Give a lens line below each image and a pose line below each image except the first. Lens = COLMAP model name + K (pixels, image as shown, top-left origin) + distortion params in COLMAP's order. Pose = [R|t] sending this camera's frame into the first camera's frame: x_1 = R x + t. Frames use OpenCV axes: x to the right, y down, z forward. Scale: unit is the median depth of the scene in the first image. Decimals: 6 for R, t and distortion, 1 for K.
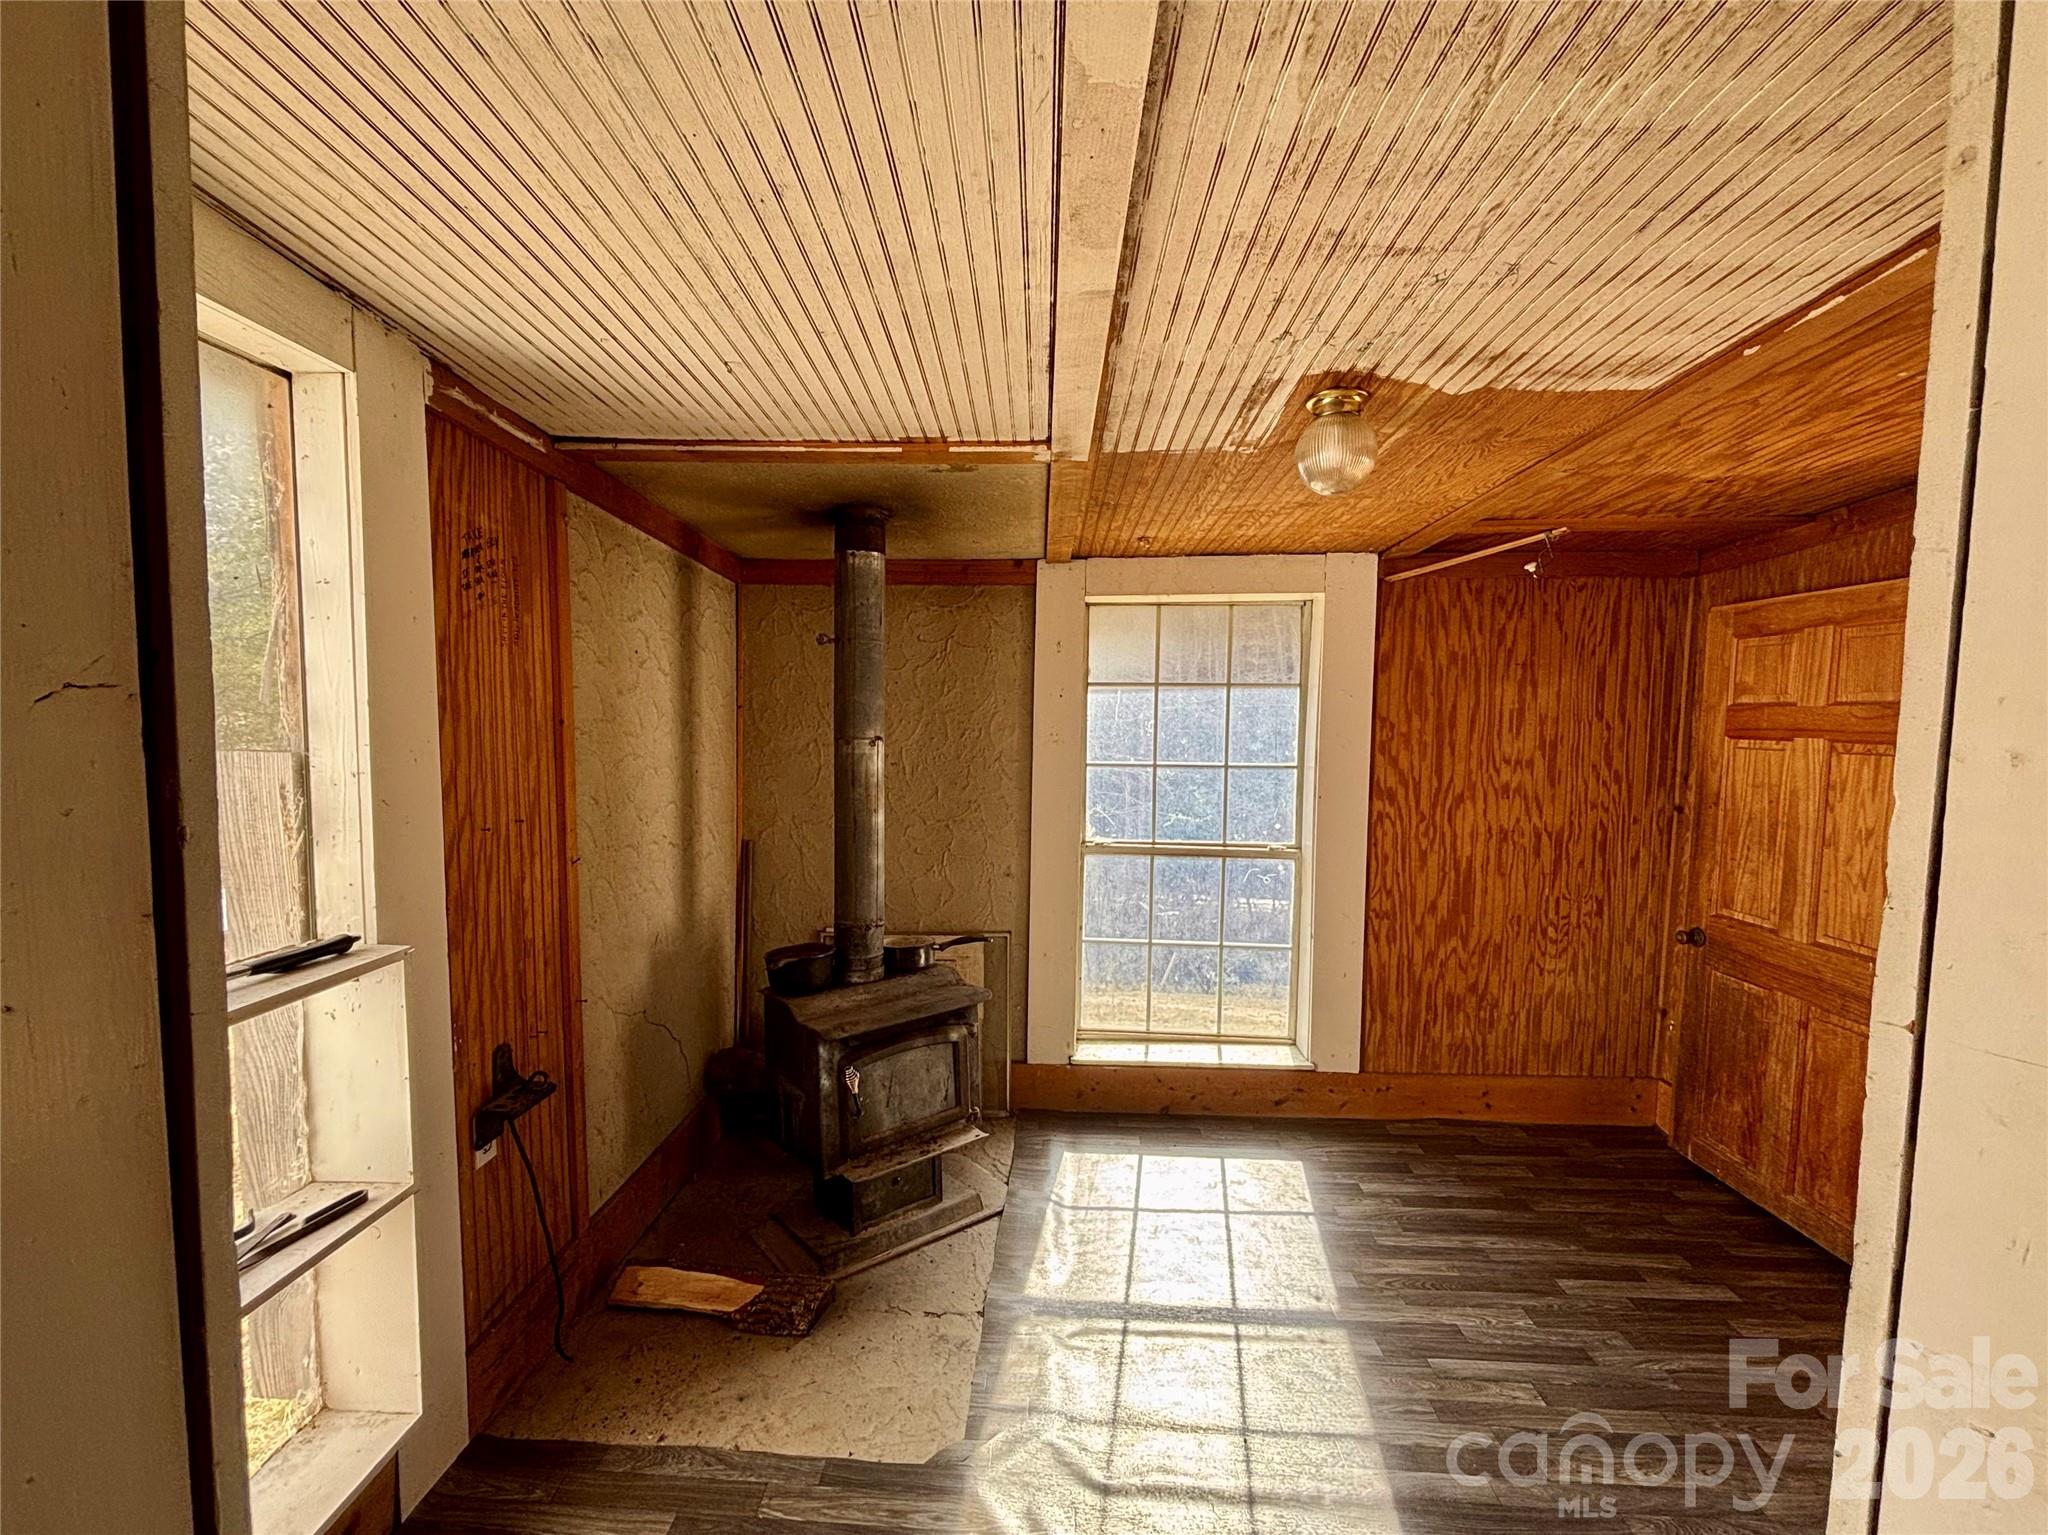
lens RADIAL K [[828.9, 0, 1016.9], [0, 828.9, 764.6], [0, 0, 1]] dist [0.009897, -0.000228]
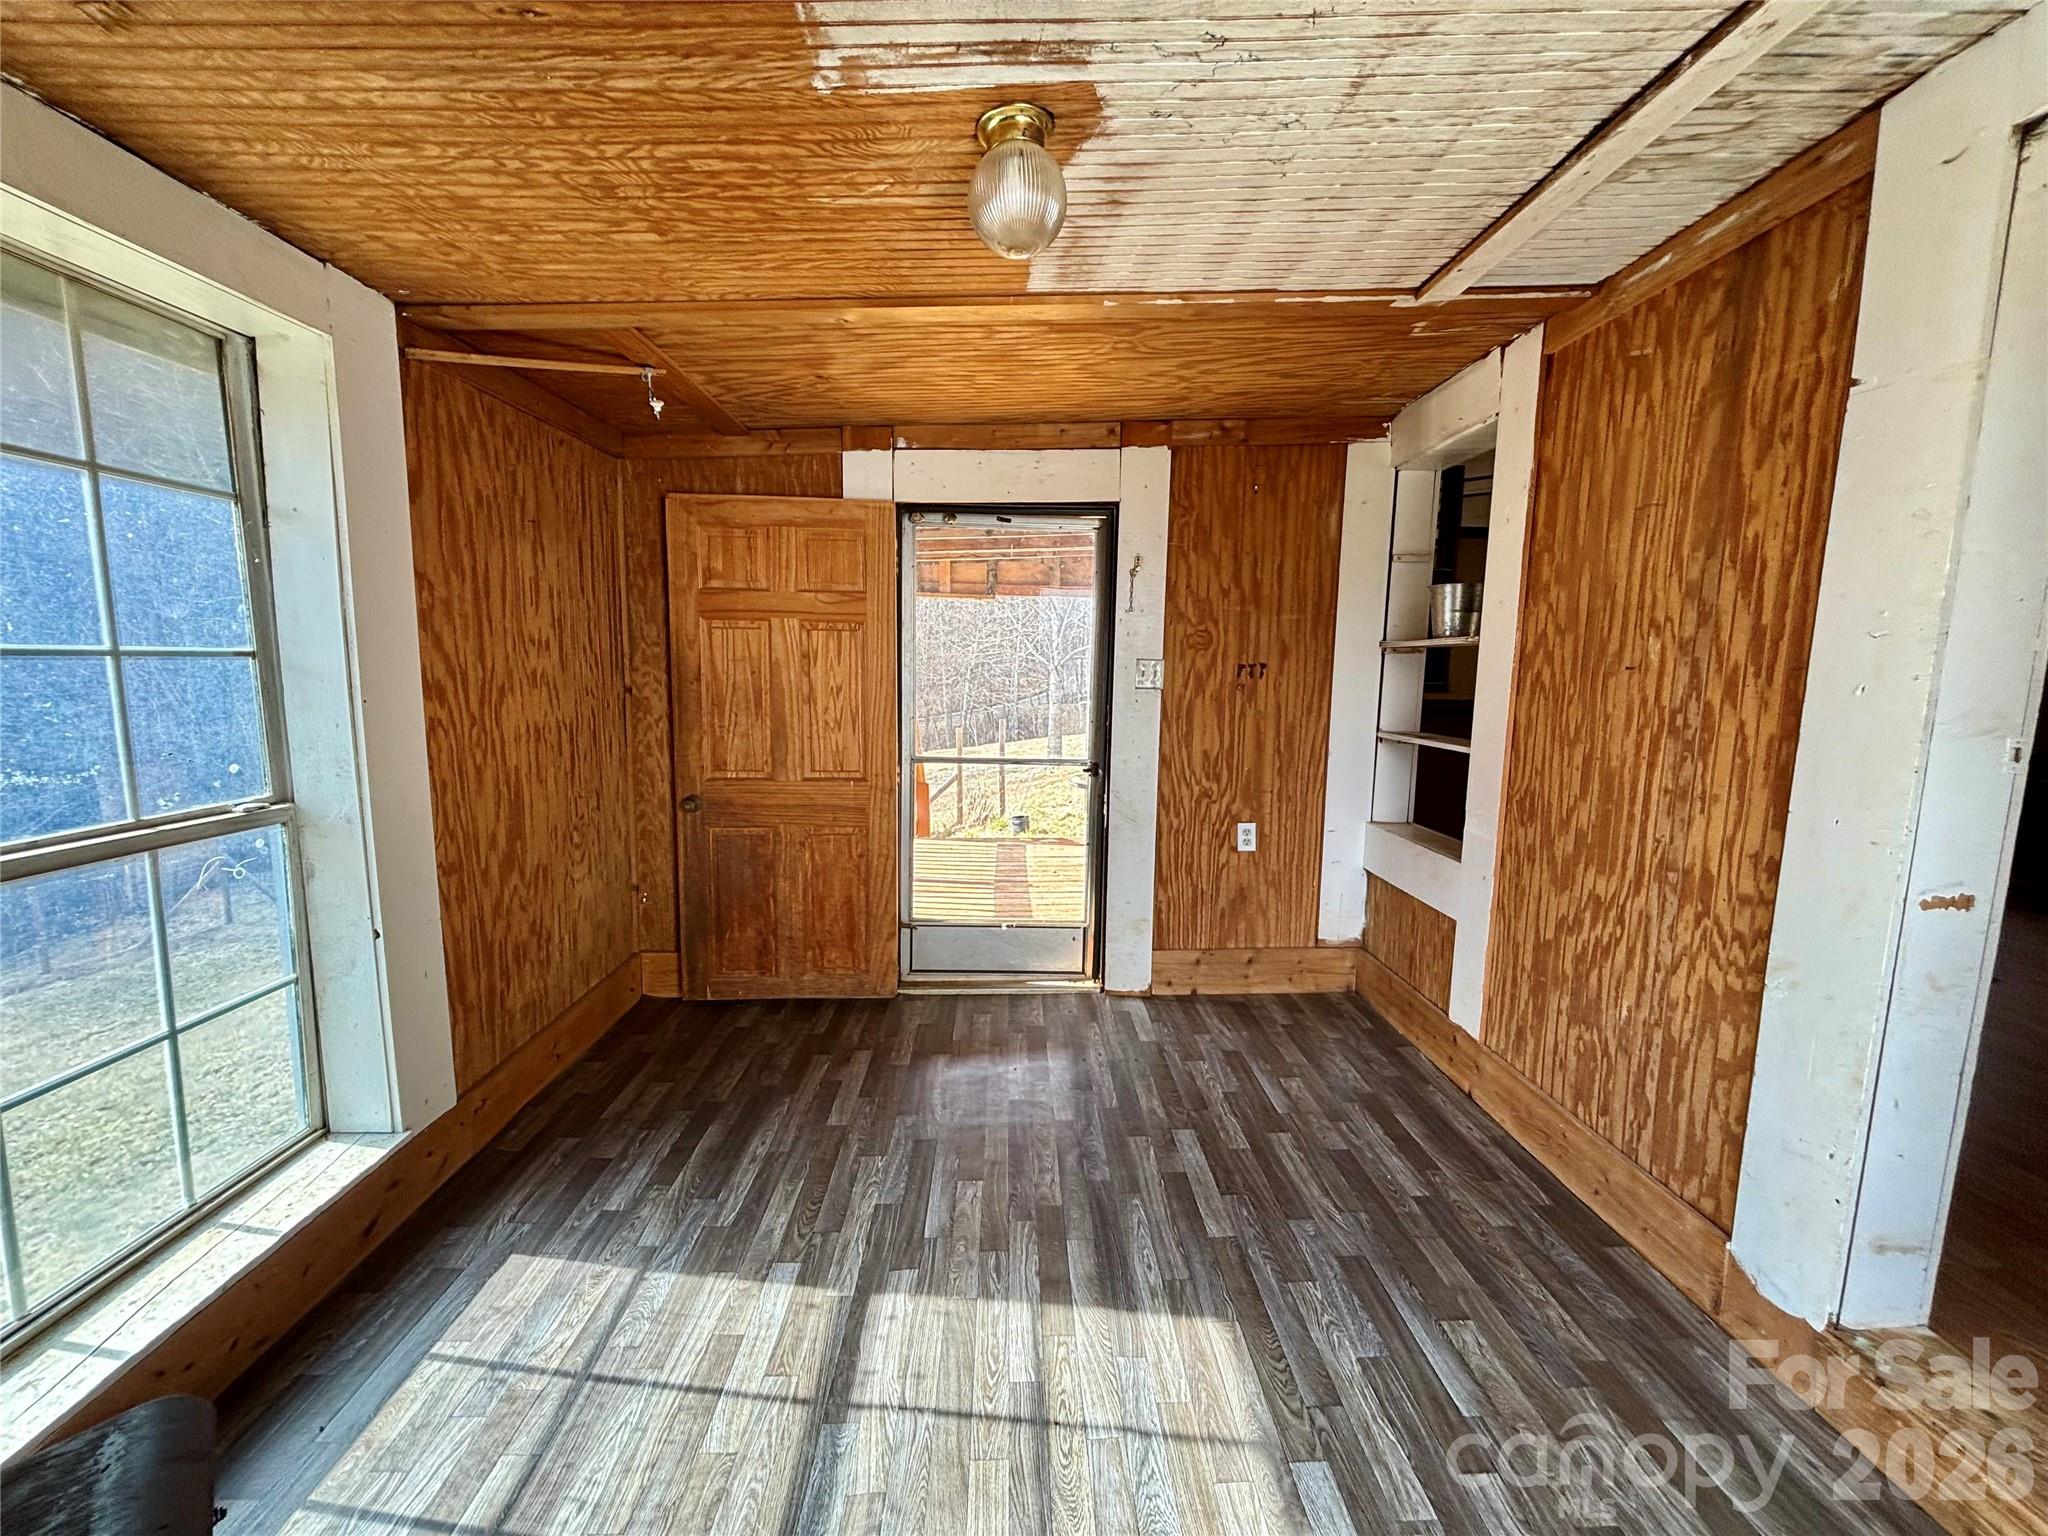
lens RADIAL K [[828.9, 0, 1006.3], [0, 828.9, 764.6], [0, 0, 1]] dist [0.009897, -0.000228]
pose [[-0.045300, -0.136148, 0.989652, -0.251426], [0.043930, 0.989439, 0.138130, 0.022372], [-0.998007, 0.049733, -0.038841, 0.578689]]
